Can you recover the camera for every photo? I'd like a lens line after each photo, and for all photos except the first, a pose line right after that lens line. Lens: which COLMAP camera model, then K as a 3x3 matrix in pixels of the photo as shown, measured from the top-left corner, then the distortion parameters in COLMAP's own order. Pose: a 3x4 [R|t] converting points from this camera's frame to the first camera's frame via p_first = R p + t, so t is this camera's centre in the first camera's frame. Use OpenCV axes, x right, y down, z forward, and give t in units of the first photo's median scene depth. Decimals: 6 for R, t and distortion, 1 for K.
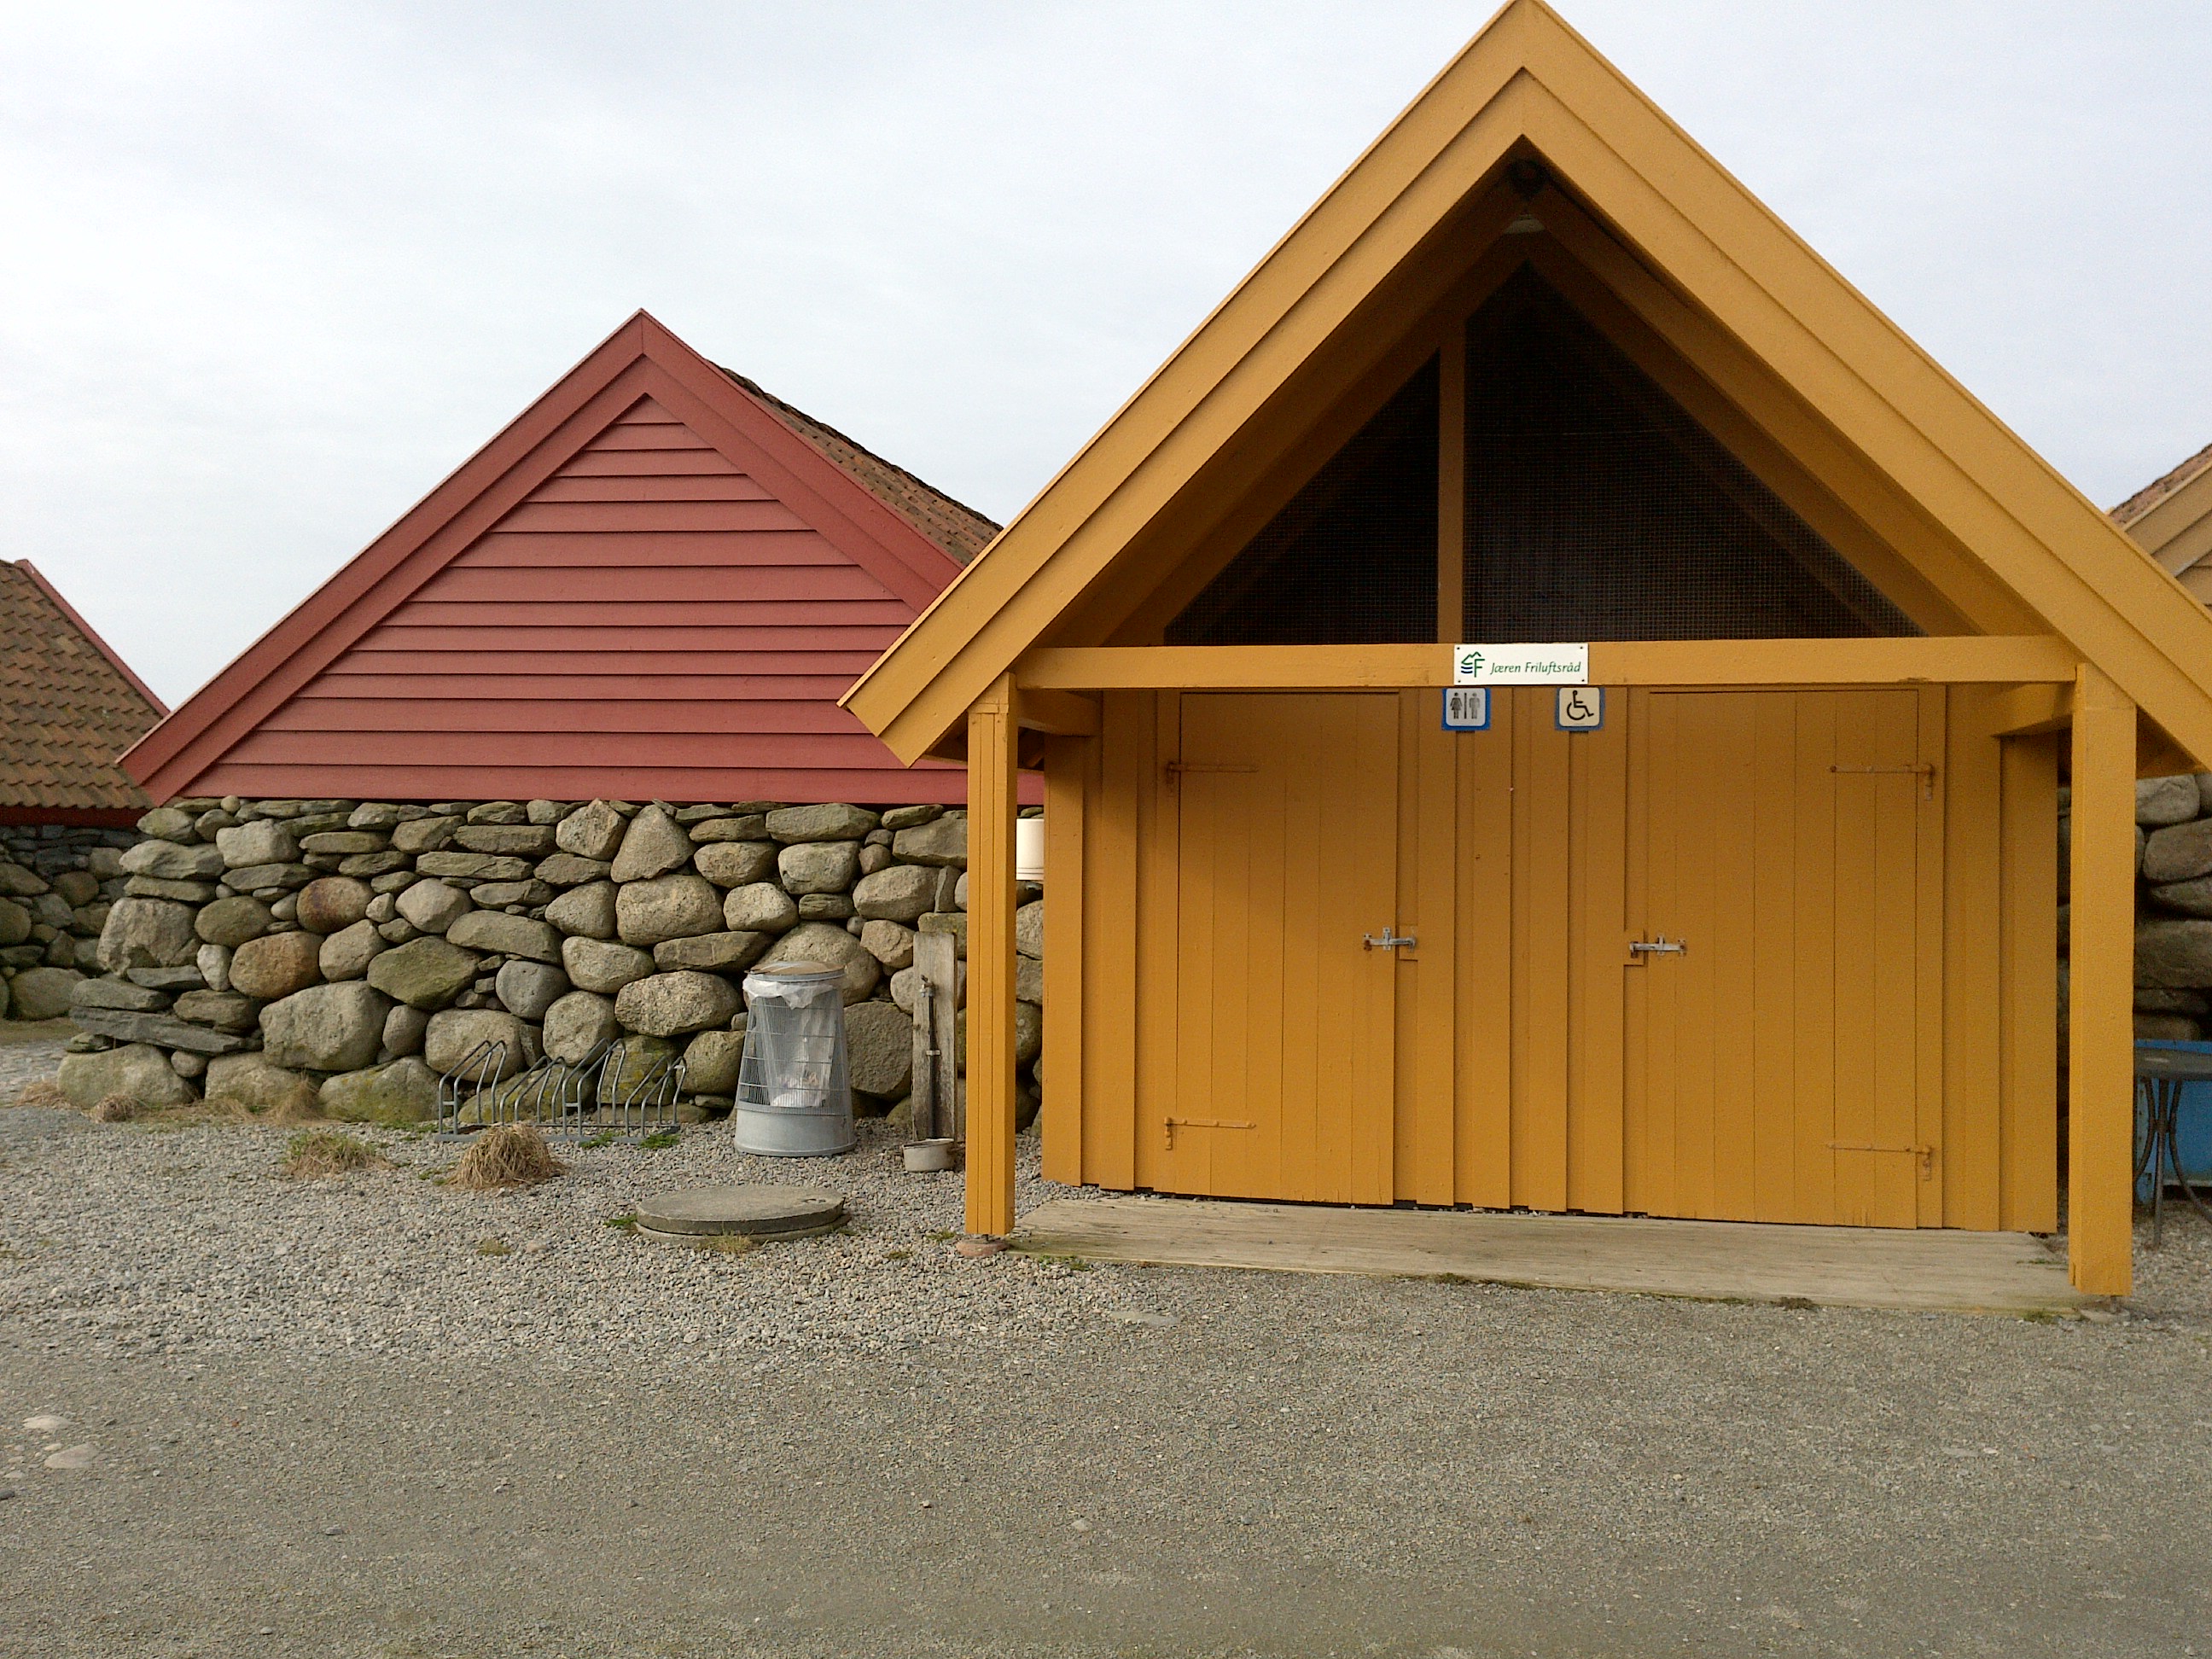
lens RADIAL K [[2020.2, 0, 1109.6], [0, 2020.2, 834.8], [0, 0, 1]] dist [0.010120, 0.000000]
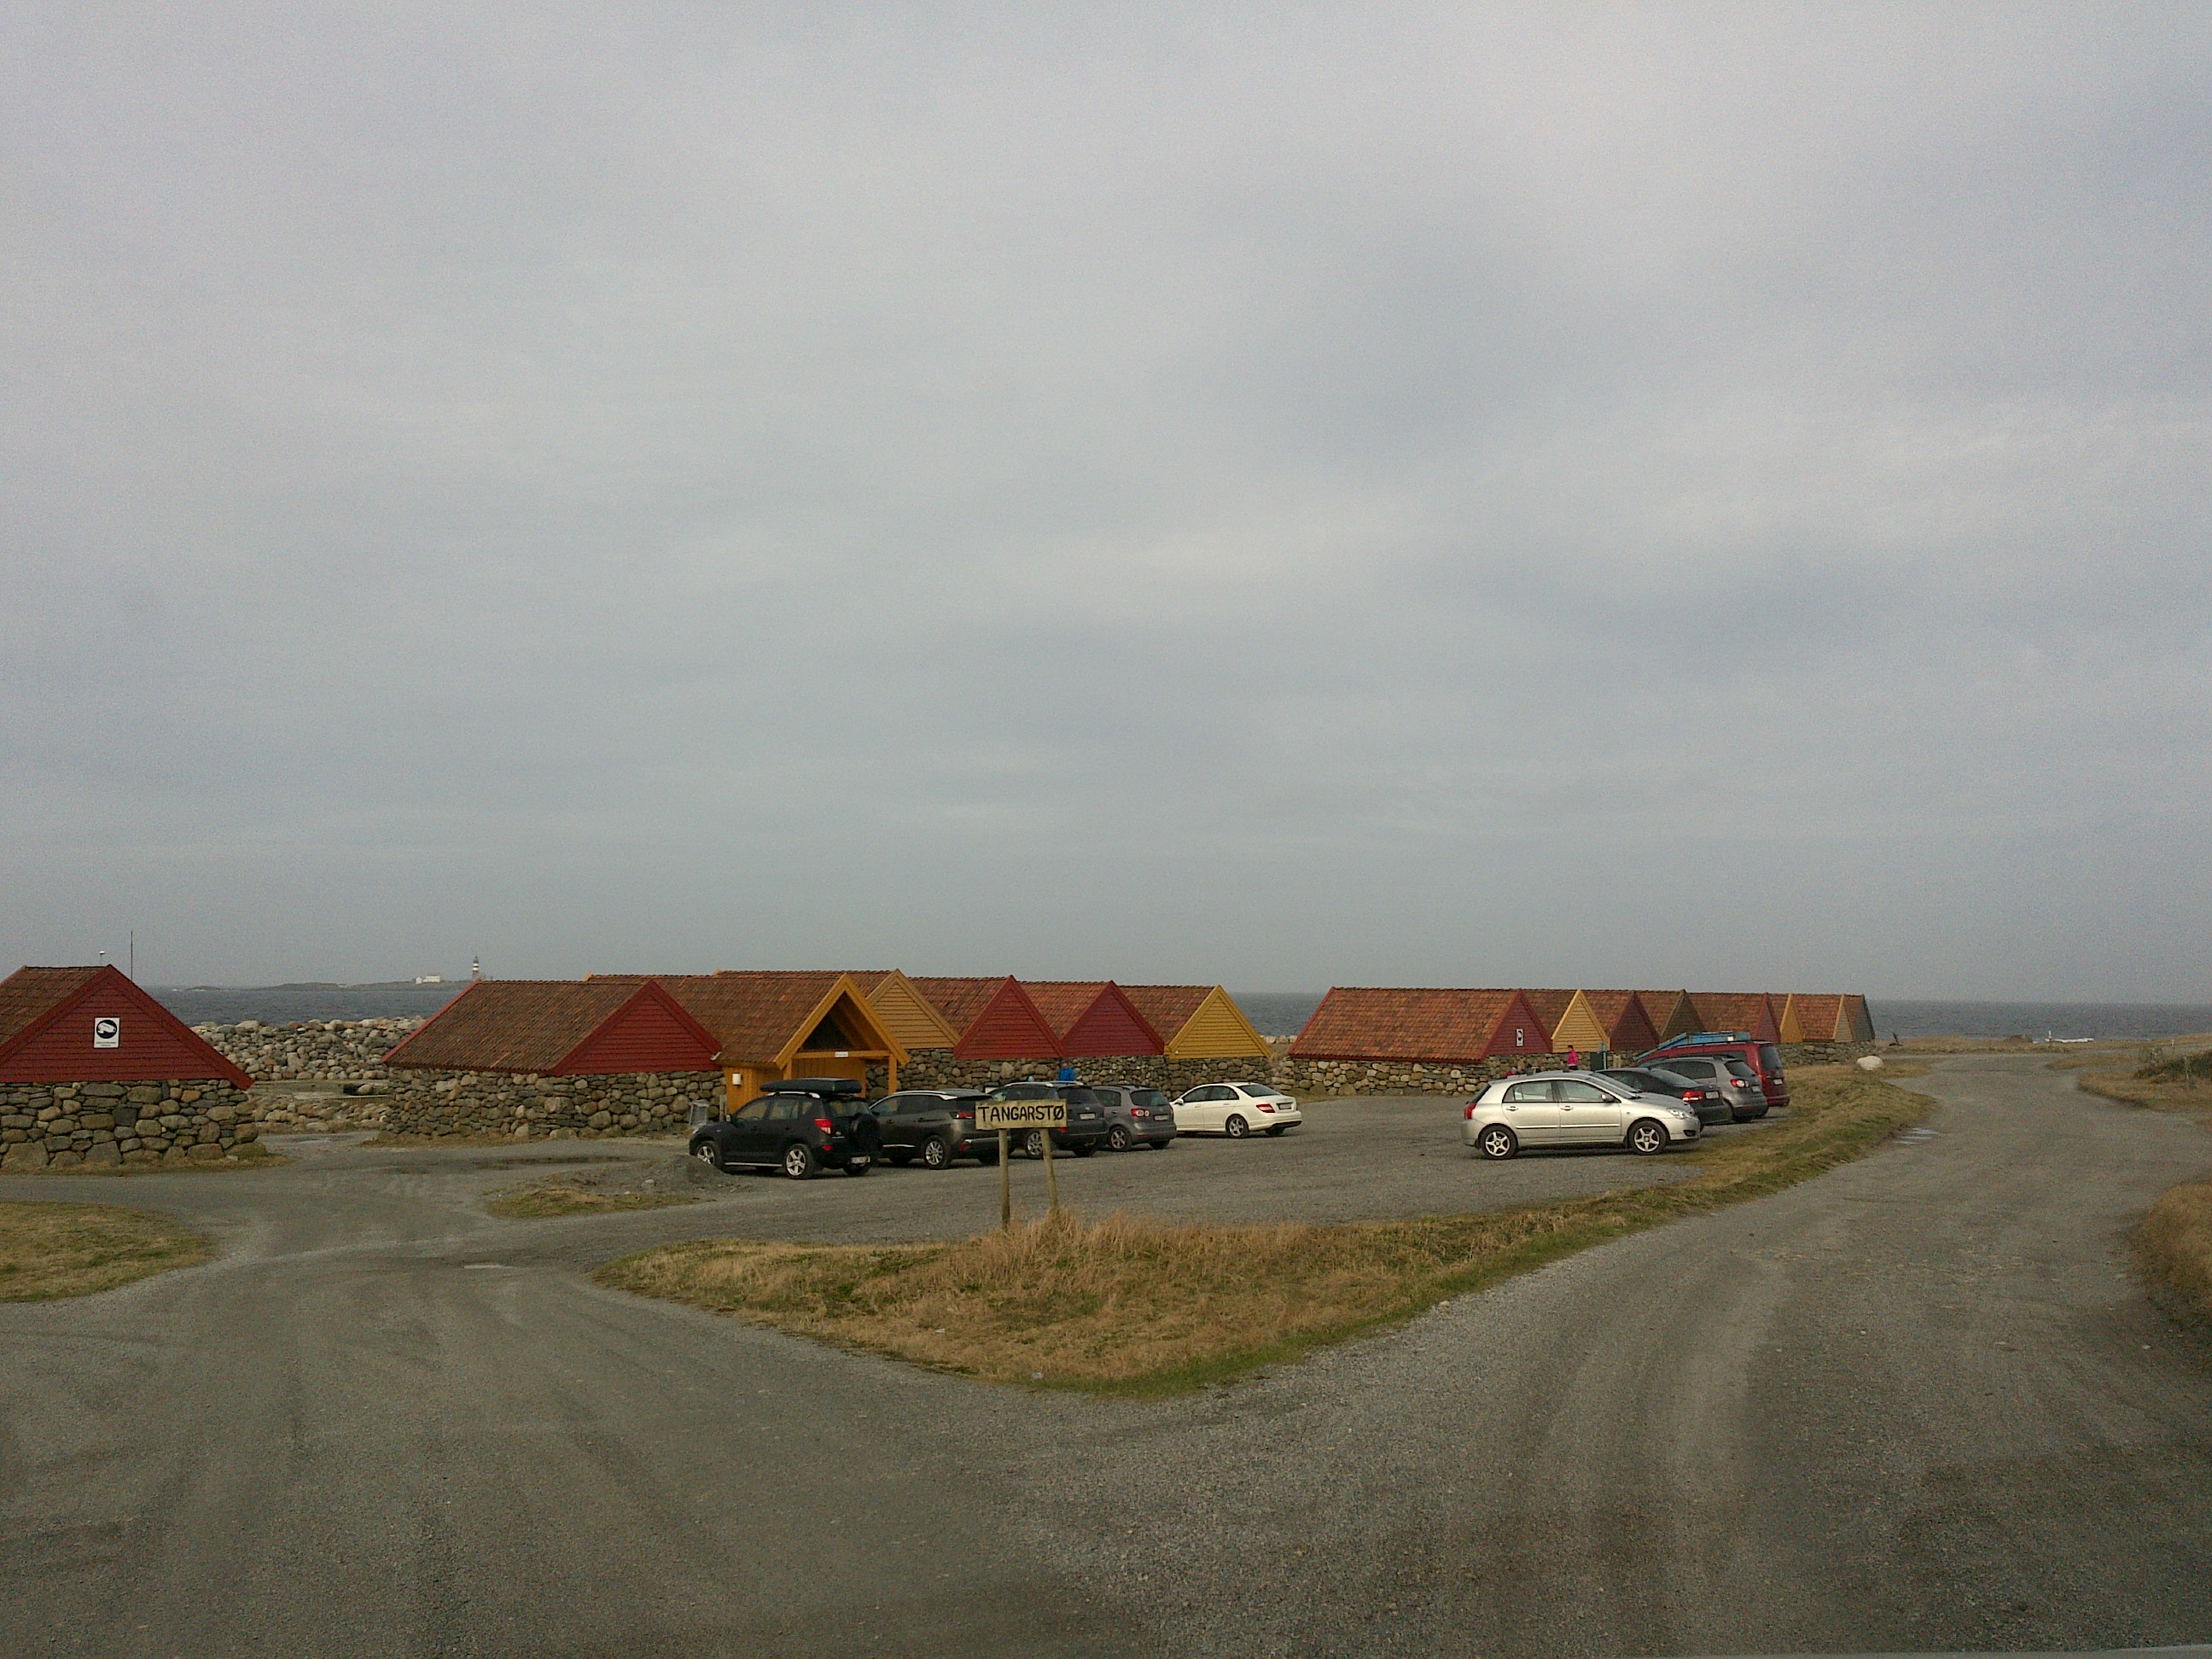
lens RADIAL K [[2020.2, 0, 1106.1], [0, 2020.2, 829.3], [0, 0, 1]] dist [0.010120, 0.000000]
pose [[0.549827, 0.059340, 0.833168, -4.005789], [0.006796, 0.997122, -0.075502, -0.242447], [-0.835251, 0.047175, 0.547841, -2.906242]]
